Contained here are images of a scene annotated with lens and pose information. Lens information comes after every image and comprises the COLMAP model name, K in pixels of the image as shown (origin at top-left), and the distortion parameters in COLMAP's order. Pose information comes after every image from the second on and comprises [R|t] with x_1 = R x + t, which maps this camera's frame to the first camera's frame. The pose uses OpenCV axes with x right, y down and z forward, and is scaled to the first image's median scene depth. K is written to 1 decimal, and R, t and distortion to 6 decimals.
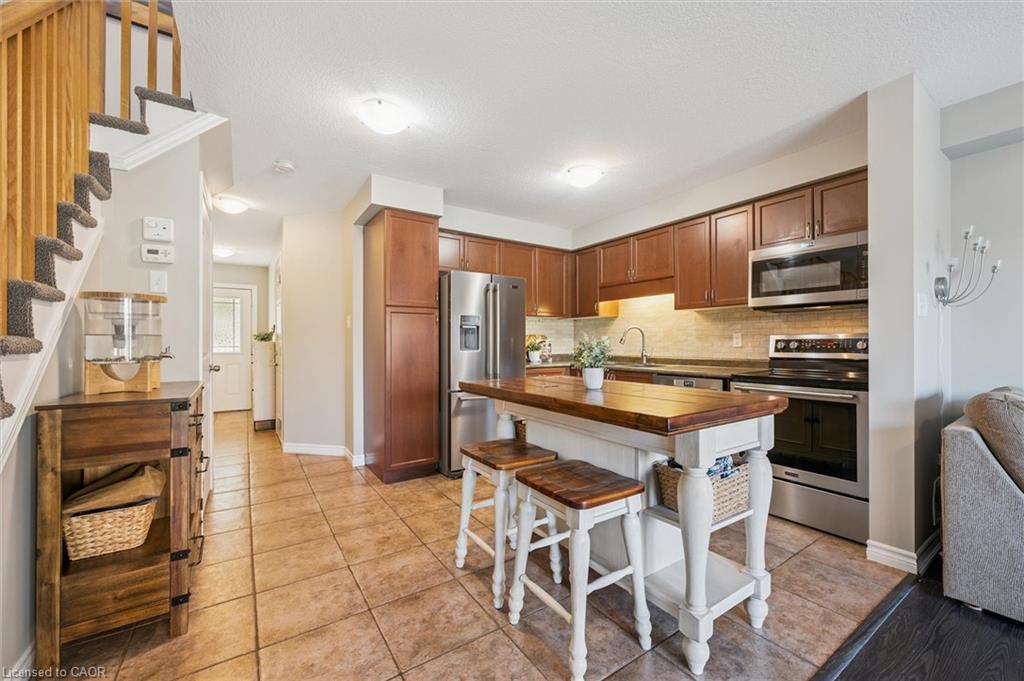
lens RADIAL K [[403.3, 0, 511.6], [0, 403.3, 343.4], [0, 0, 1]] dist [-0.001643, -0.000278]
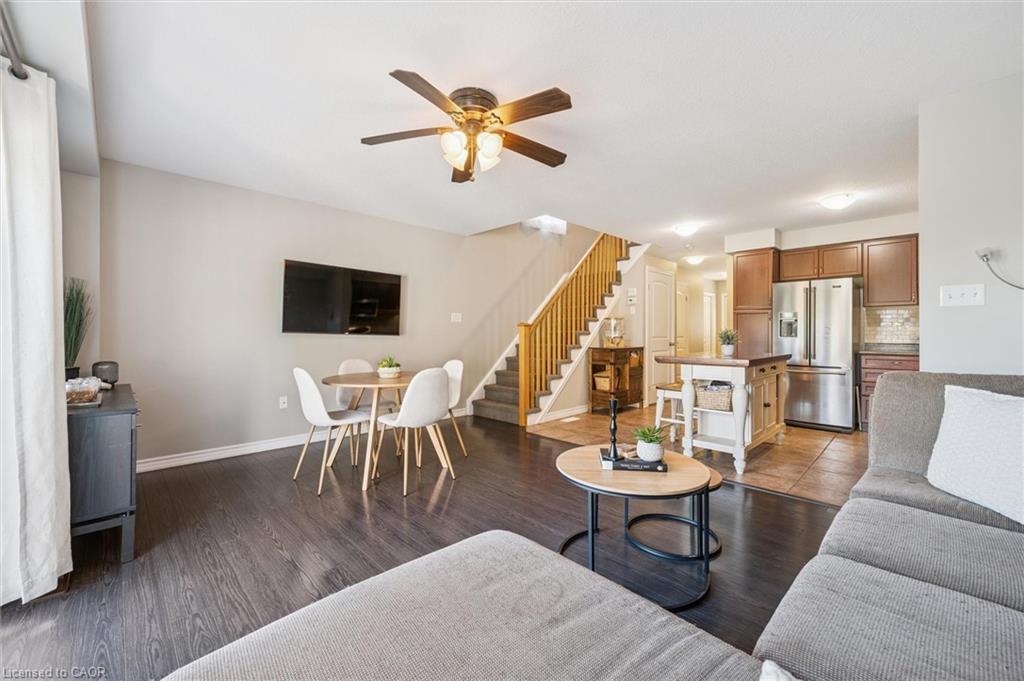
lens RADIAL K [[398.6, 0, 512.0], [0, 398.6, 335.2], [0, 0, 1]] dist [-0.000979, -0.000110]
pose [[0.189649, 0.005733, -0.981835, 1.201272], [-0.000704, 0.999983, 0.005703, 0.002400], [0.981852, -0.000390, 0.189650, -0.253061]]
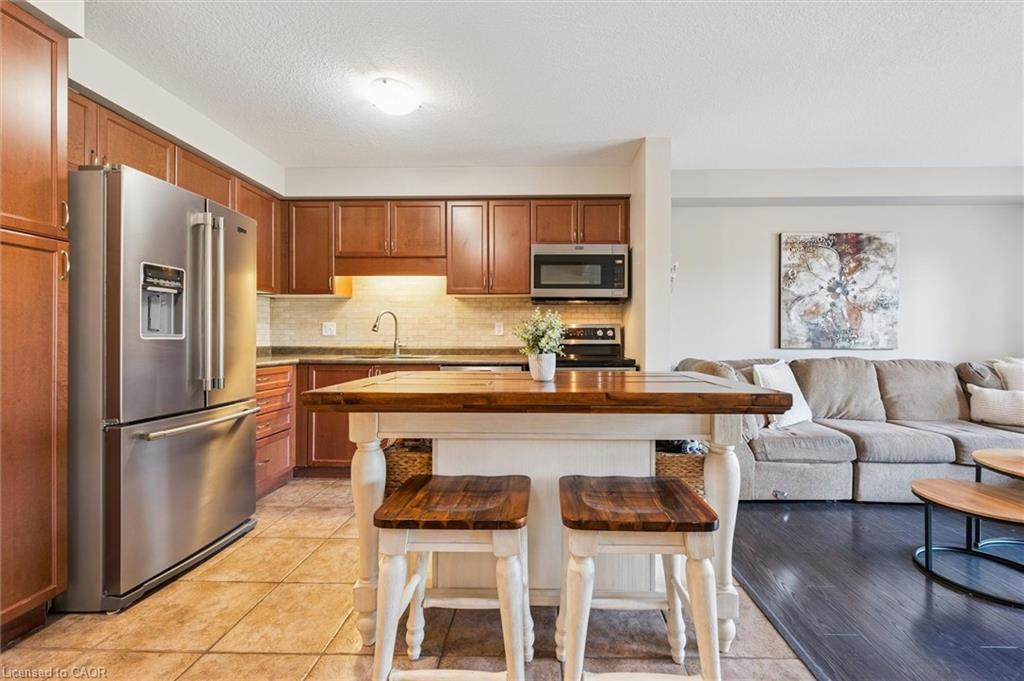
lens RADIAL K [[414.9, 0, 535.2], [0, 414.9, 340.2], [0, 0, 1]] dist [0.002665, -0.000003]
pose [[0.568575, -0.000697, 0.822631, -0.291531], [-0.002235, 0.999995, 0.002391, 0.020467], [-0.822628, -0.003198, 0.568570, 0.355355]]
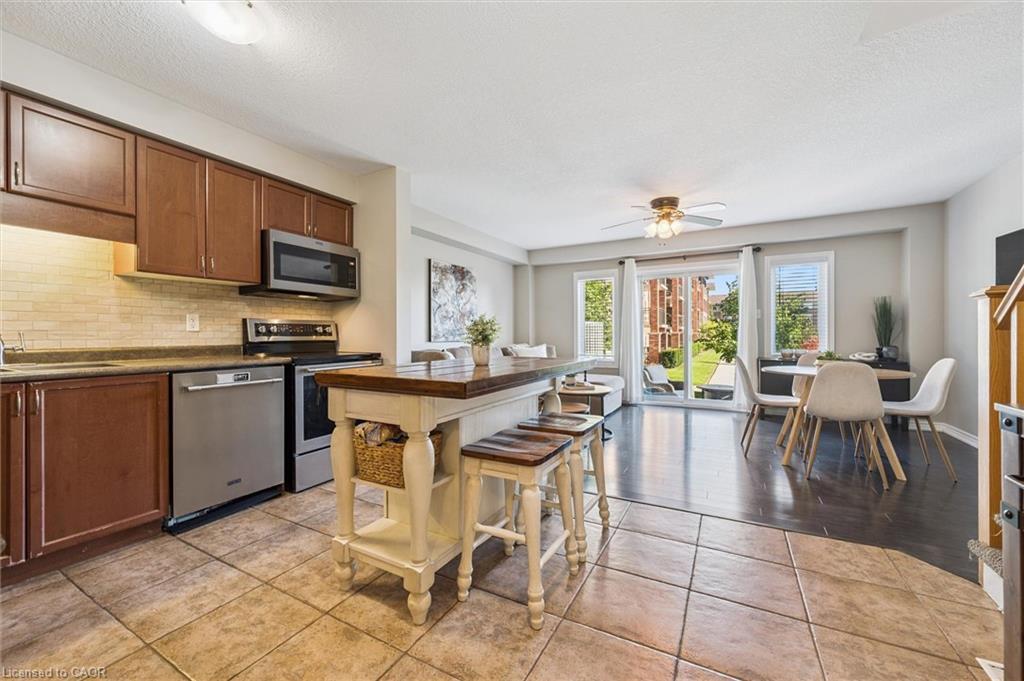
lens RADIAL K [[406.1, 0, 510.6], [0, 406.1, 336.4], [0, 0, 1]] dist [0.000851, -0.000066]
pose [[-0.462022, 0.001310, 0.886867, -0.491775], [0.005458, 0.999984, 0.001366, 0.023944], [-0.886852, 0.005472, -0.462022, 0.904978]]
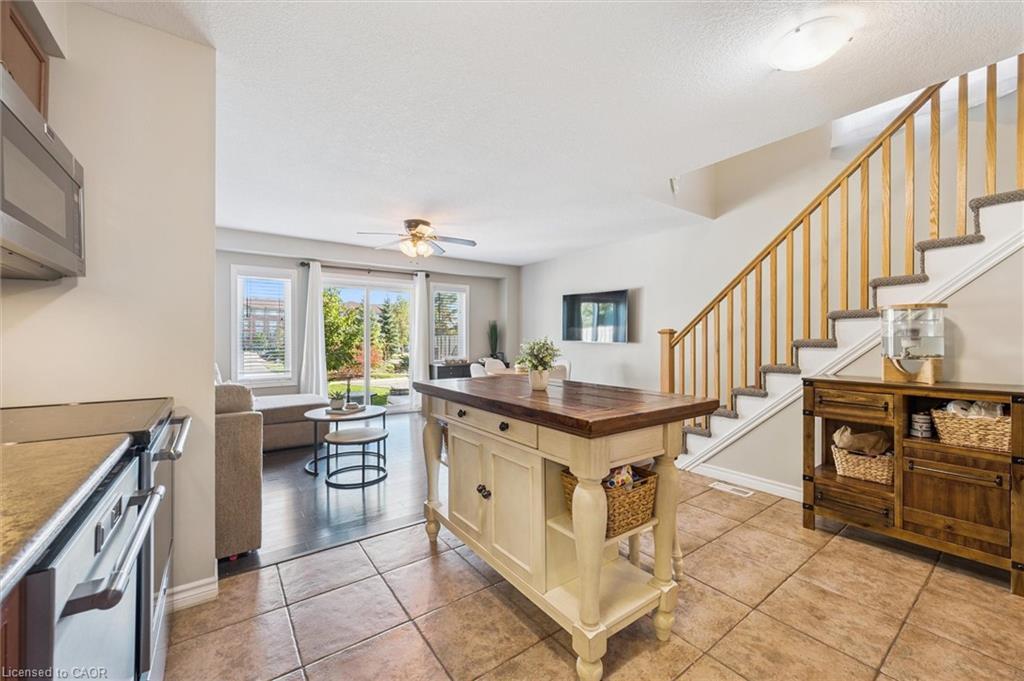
lens RADIAL K [[403.3, 0, 511.6], [0, 403.3, 343.4], [0, 0, 1]] dist [-0.001643, -0.000278]
pose [[-0.998932, 0.001348, -0.046180, 0.204964], [0.000779, 0.999924, 0.012335, -0.011645], [0.046193, 0.012286, -0.998857, 1.270707]]
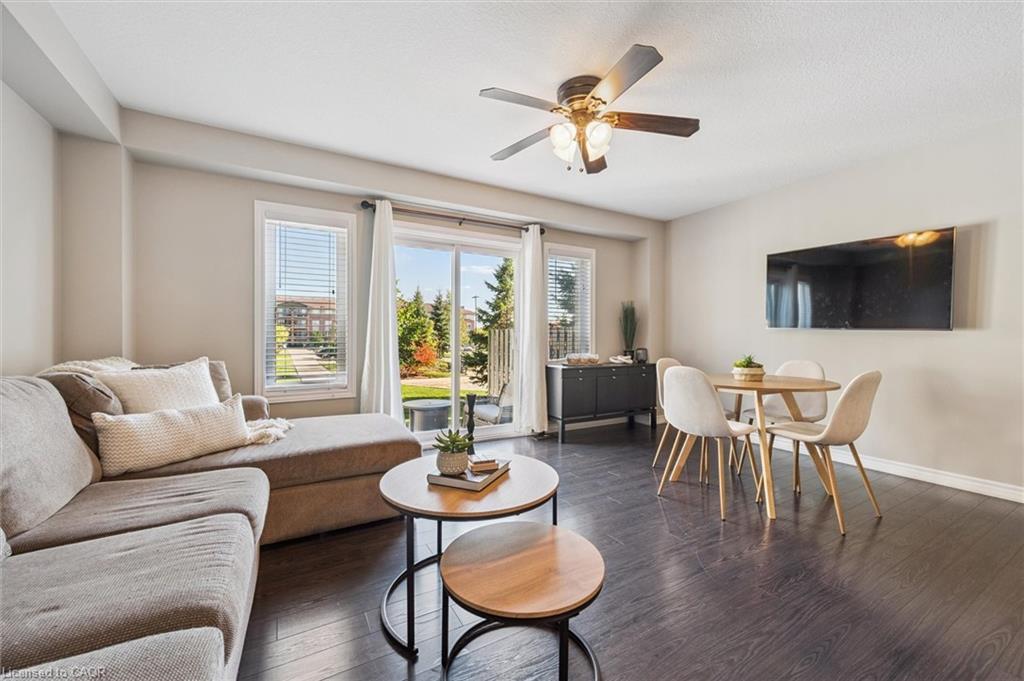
lens RADIAL K [[406.1, 0, 510.6], [0, 406.1, 336.4], [0, 0, 1]] dist [0.000851, -0.000066]
pose [[-0.997795, 0.001438, 0.066351, 0.551337], [0.001299, 0.999997, -0.002144, 0.025301], [-0.066354, -0.002053, -0.997794, 0.571697]]
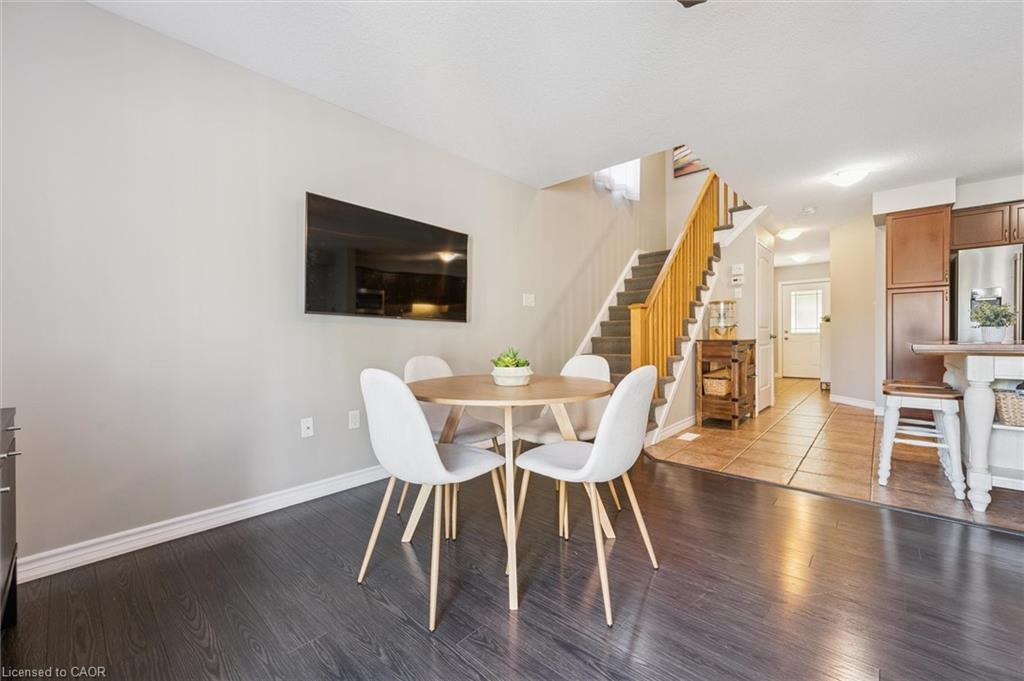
lens RADIAL K [[403.3, 0, 511.6], [0, 403.3, 343.4], [0, 0, 1]] dist [-0.001643, -0.000278]
pose [[0.242652, 0.017568, -0.969954, 0.685108], [0.008595, 0.999758, 0.020258, 0.046614], [0.970075, -0.013252, 0.242442, -0.523415]]
